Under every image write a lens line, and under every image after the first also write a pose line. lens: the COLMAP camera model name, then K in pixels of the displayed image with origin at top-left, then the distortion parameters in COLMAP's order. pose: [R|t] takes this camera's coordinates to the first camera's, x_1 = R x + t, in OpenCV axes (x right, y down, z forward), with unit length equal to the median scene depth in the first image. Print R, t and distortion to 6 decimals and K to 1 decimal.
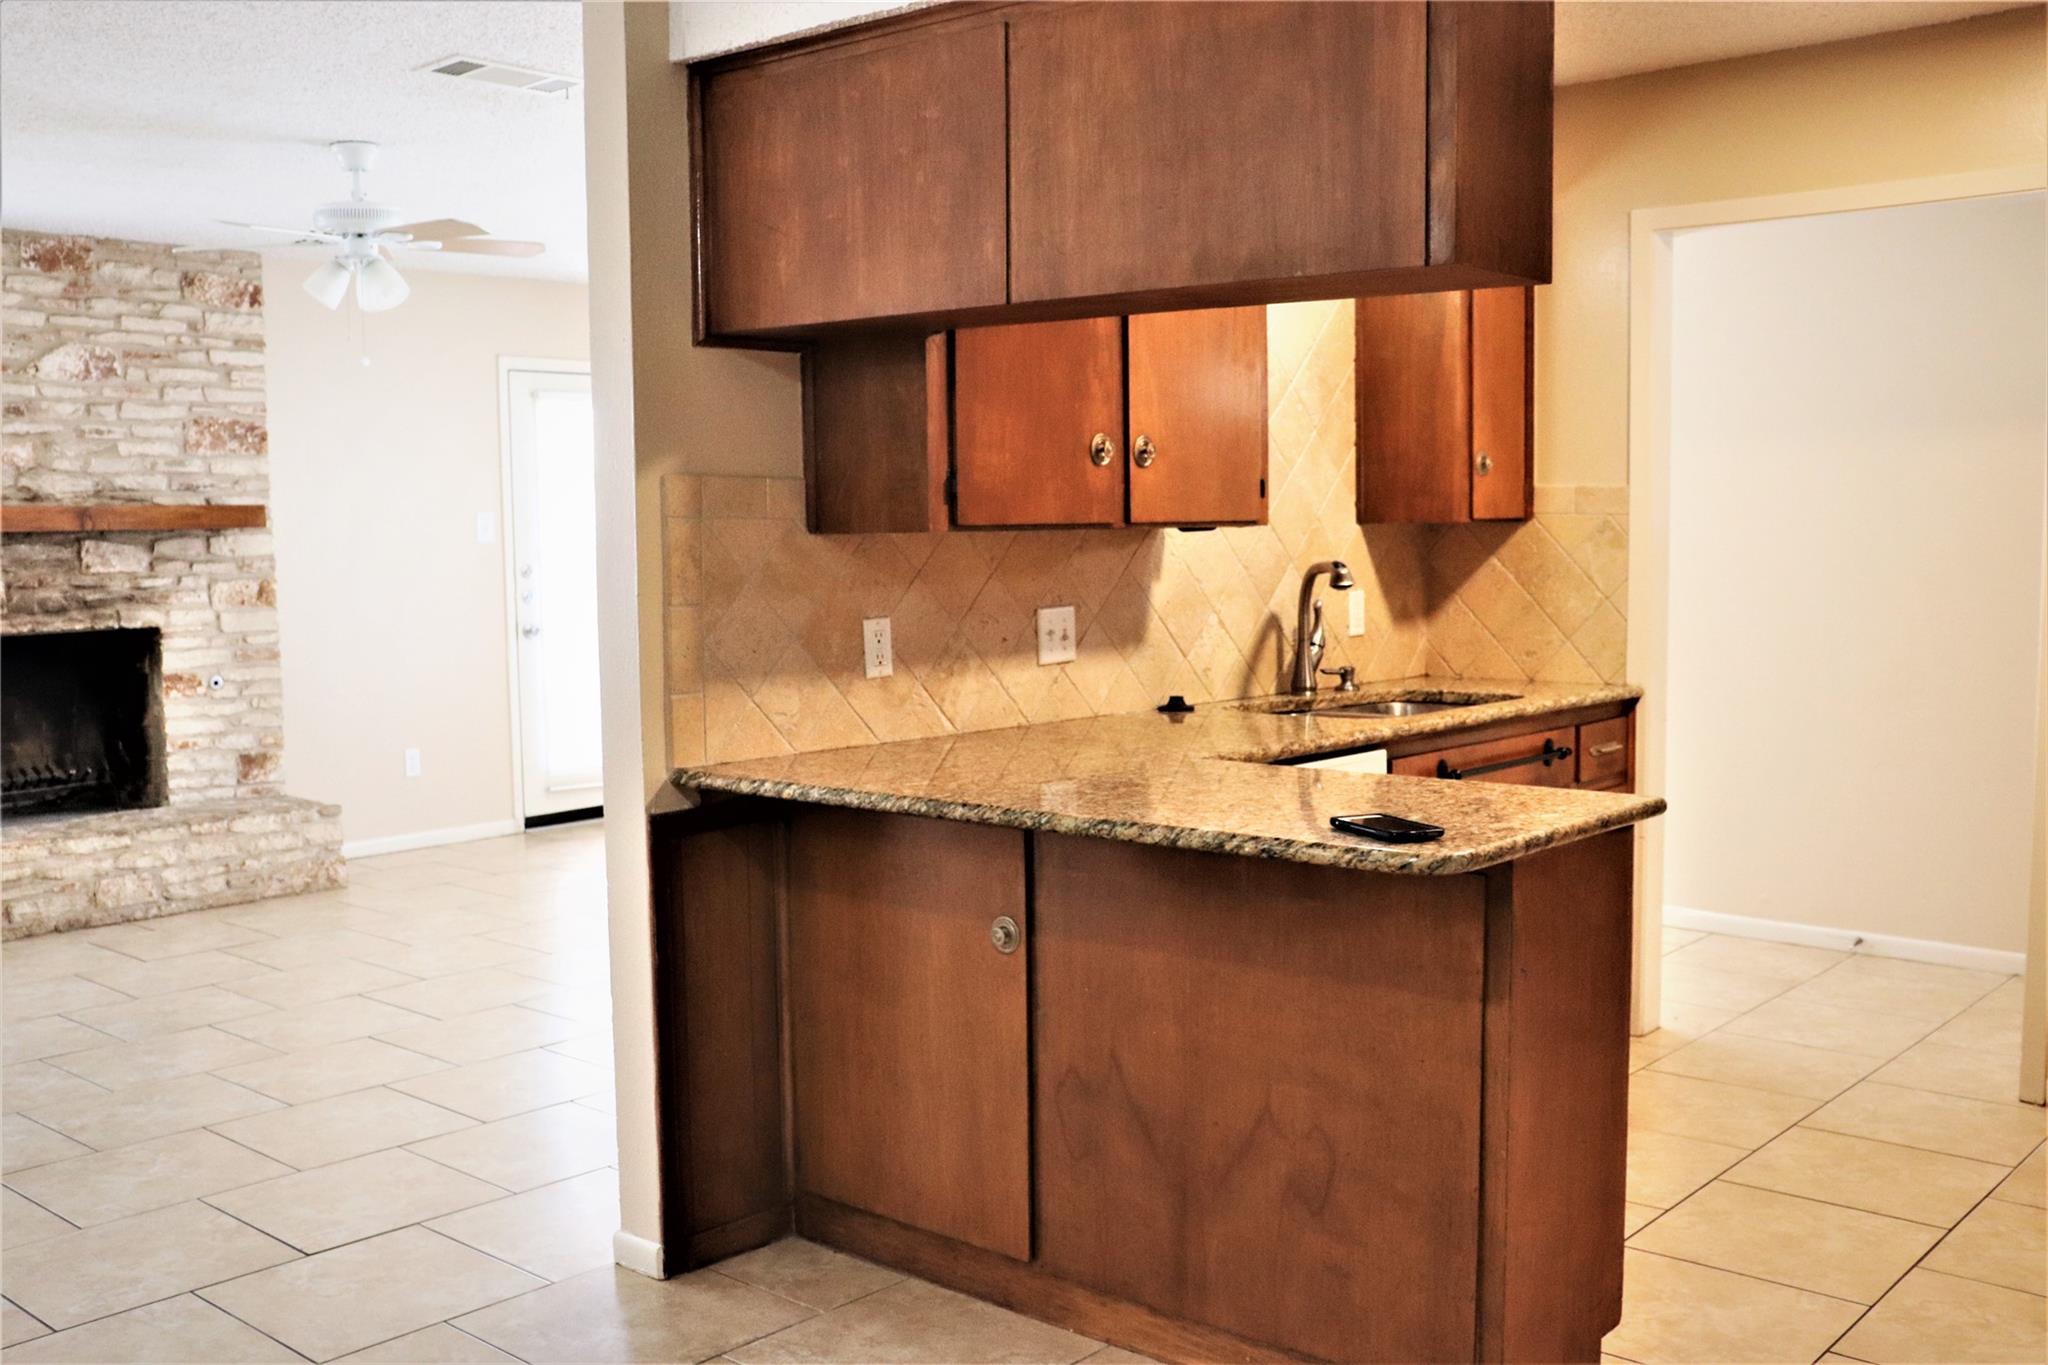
lens RADIAL K [[1950.4, 0, 1021.8], [0, 1950.4, 703.8], [0, 0, 1]] dist [-0.010441, 0.000000]
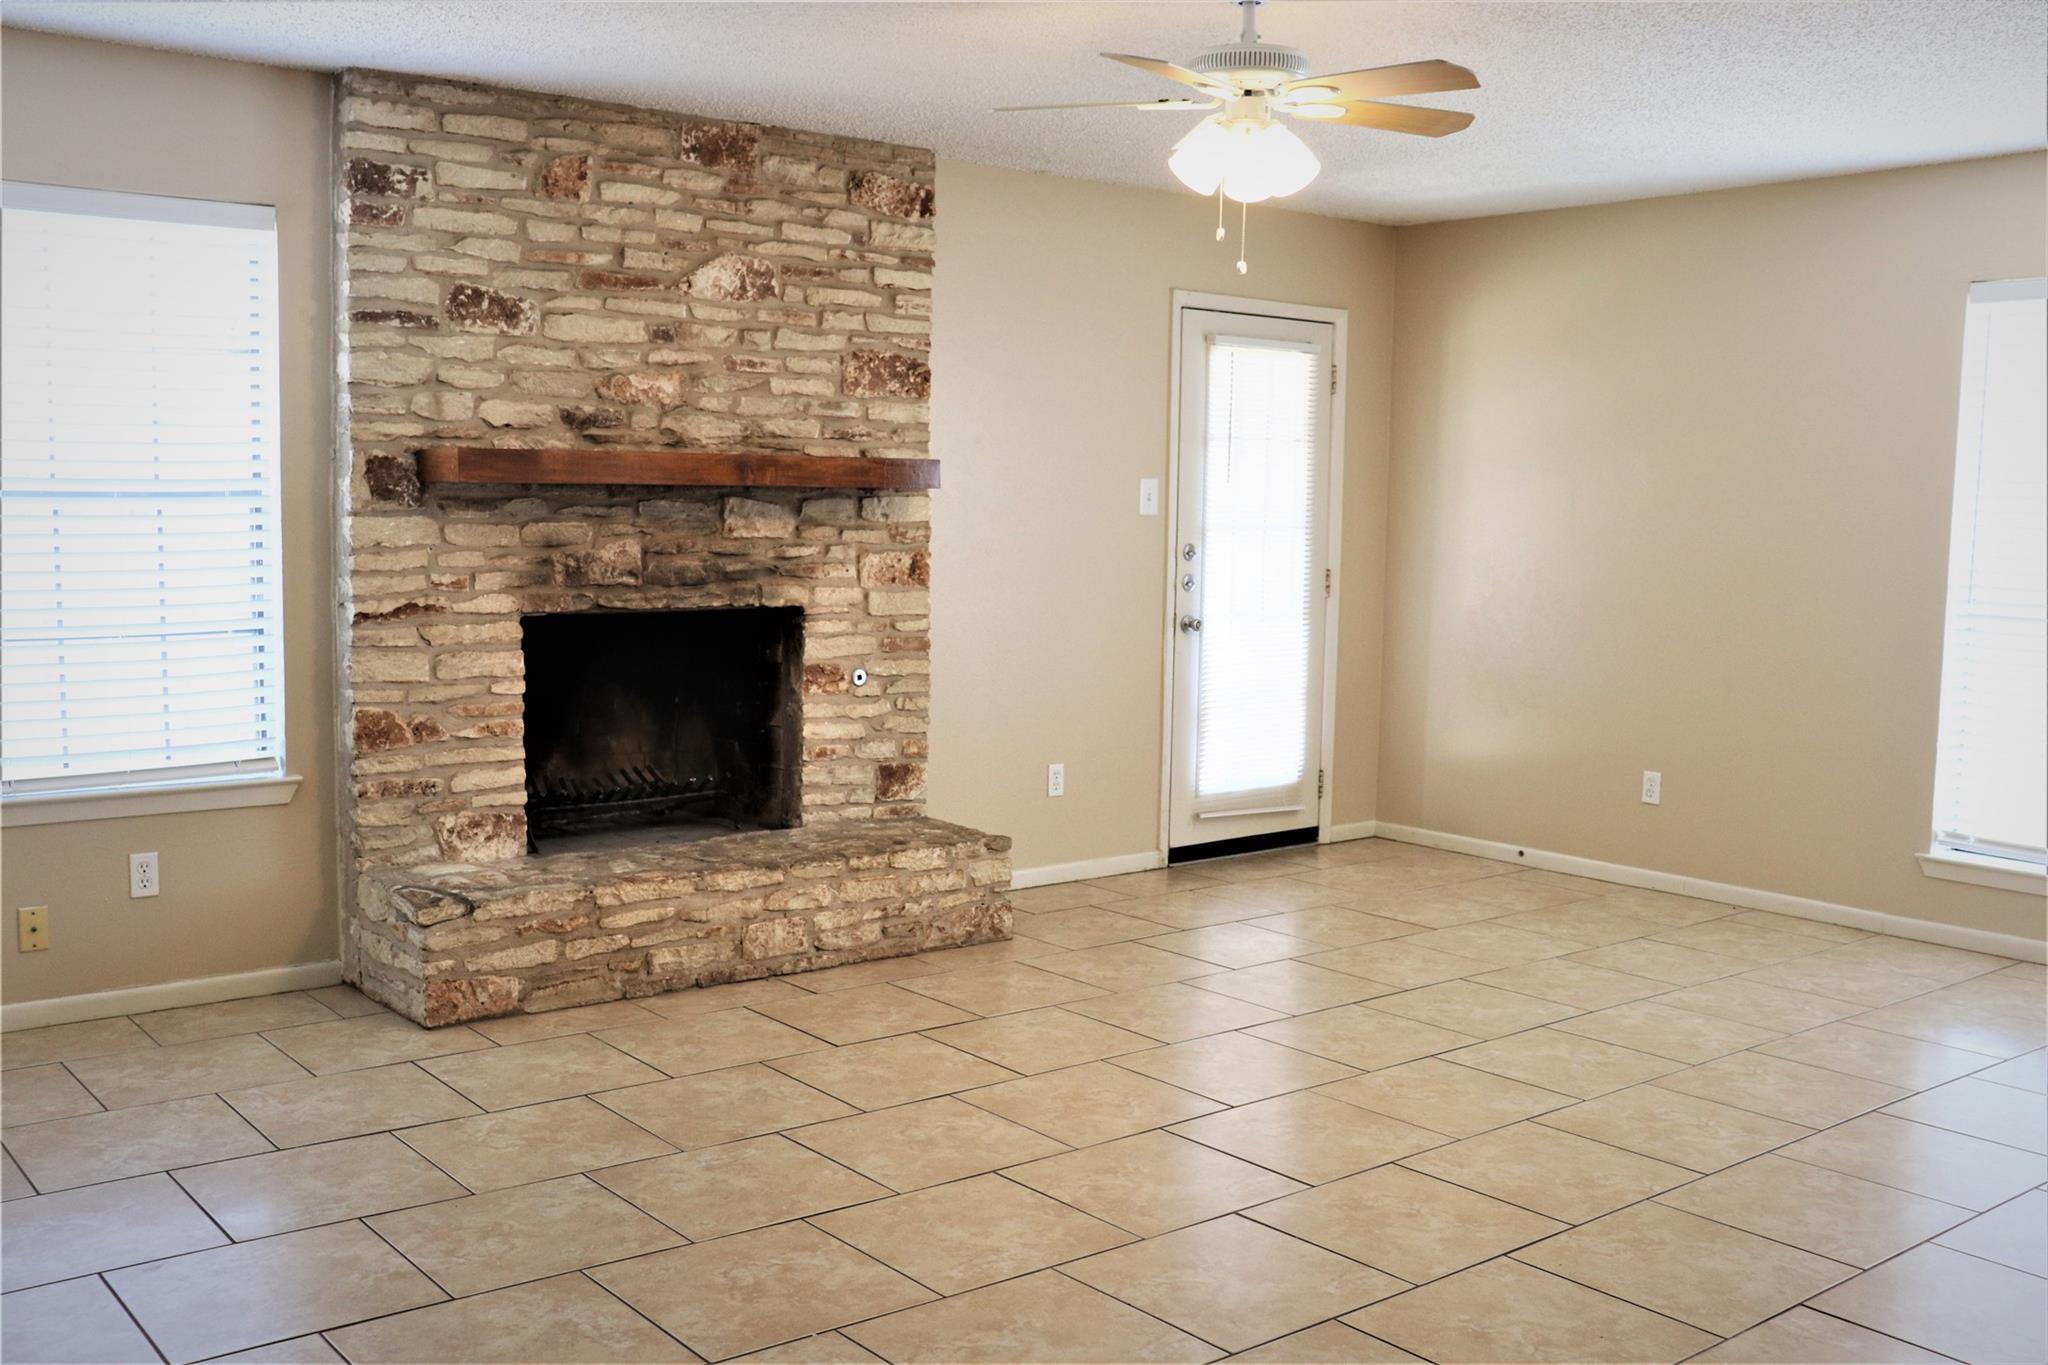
lens RADIAL K [[1950.4, 0, 1026.5], [0, 1950.4, 662.9], [0, 0, 1]] dist [-0.010441, 0.000000]
pose [[0.988015, 0.043924, -0.147978, -0.231320], [-0.044891, 0.998987, -0.003201, -0.017726], [0.147687, 0.009805, 0.988986, 0.210632]]
